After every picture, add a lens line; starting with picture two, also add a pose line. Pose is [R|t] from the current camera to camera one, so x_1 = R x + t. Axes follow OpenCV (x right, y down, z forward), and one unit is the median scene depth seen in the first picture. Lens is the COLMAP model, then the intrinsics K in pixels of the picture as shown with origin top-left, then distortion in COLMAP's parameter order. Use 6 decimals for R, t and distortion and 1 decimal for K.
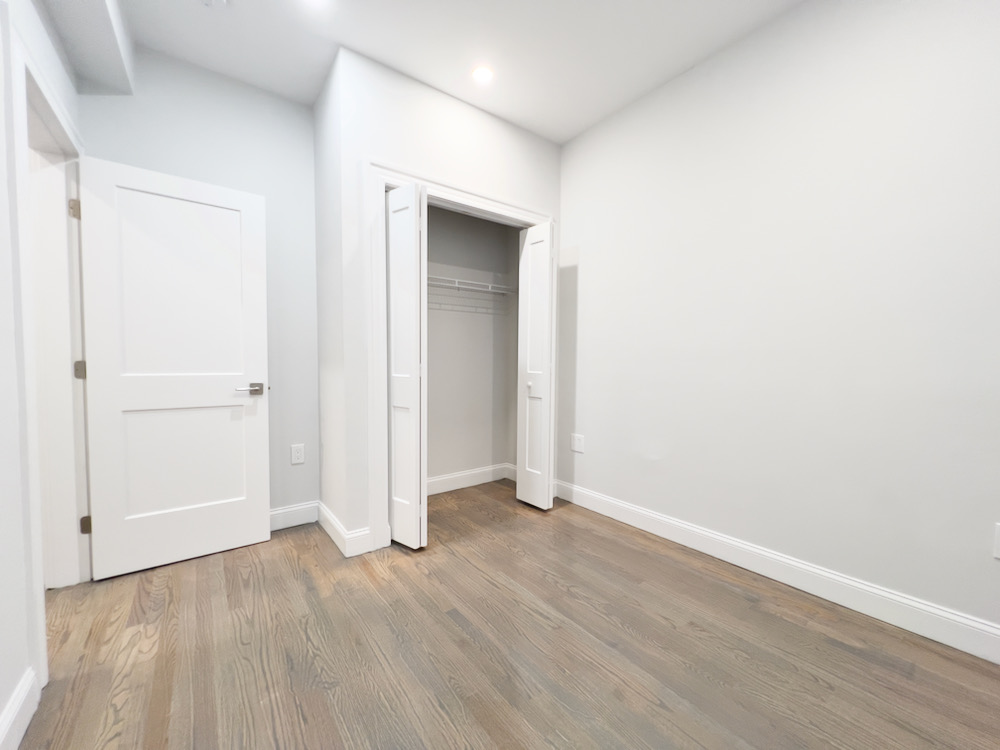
lens RADIAL K [[401.9, 0, 497.7], [0, 401.9, 378.4], [0, 0, 1]] dist [0.001147, 0.000748]
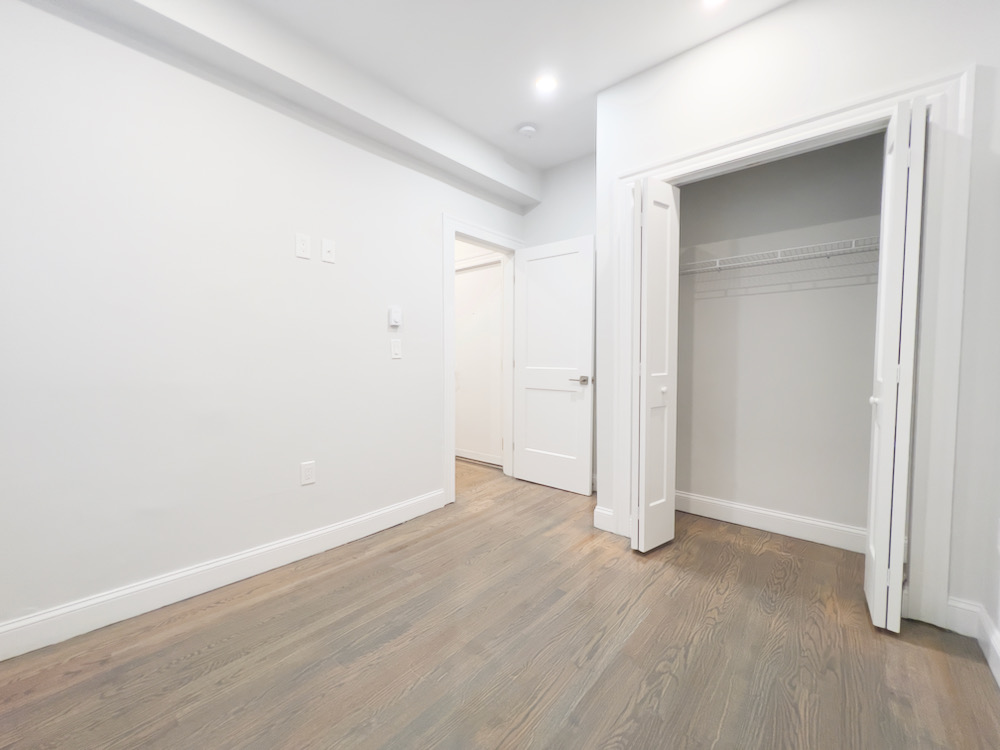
lens RADIAL K [[401.9, 0, 503.1], [0, 401.9, 376.6], [0, 0, 1]] dist [0.001147, 0.000748]
pose [[0.221025, 0.043810, -0.974284, 0.758920], [-0.042477, 0.998475, 0.035261, -0.024760], [0.974343, 0.033591, 0.222549, 0.508578]]
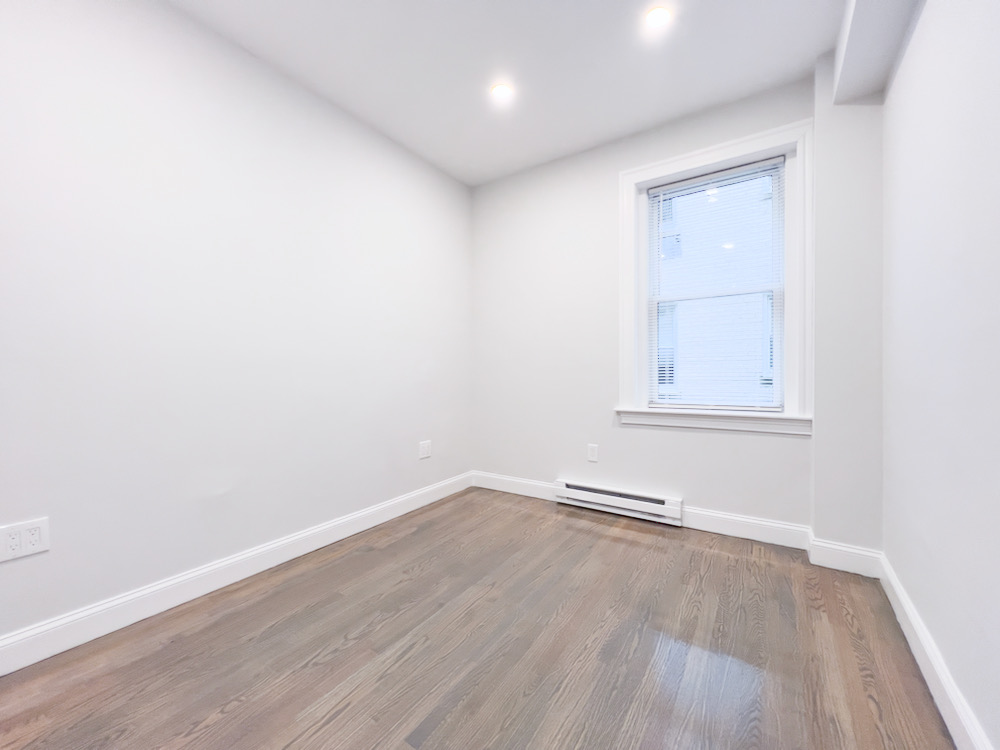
lens RADIAL K [[401.9, 0, 503.9], [0, 401.9, 376.9], [0, 0, 1]] dist [0.001147, 0.000748]
pose [[-0.344481, -0.011671, 0.938721, -0.677899], [0.048814, 0.998347, 0.030325, -0.030288], [-0.937523, 0.056269, -0.343342, 0.912664]]
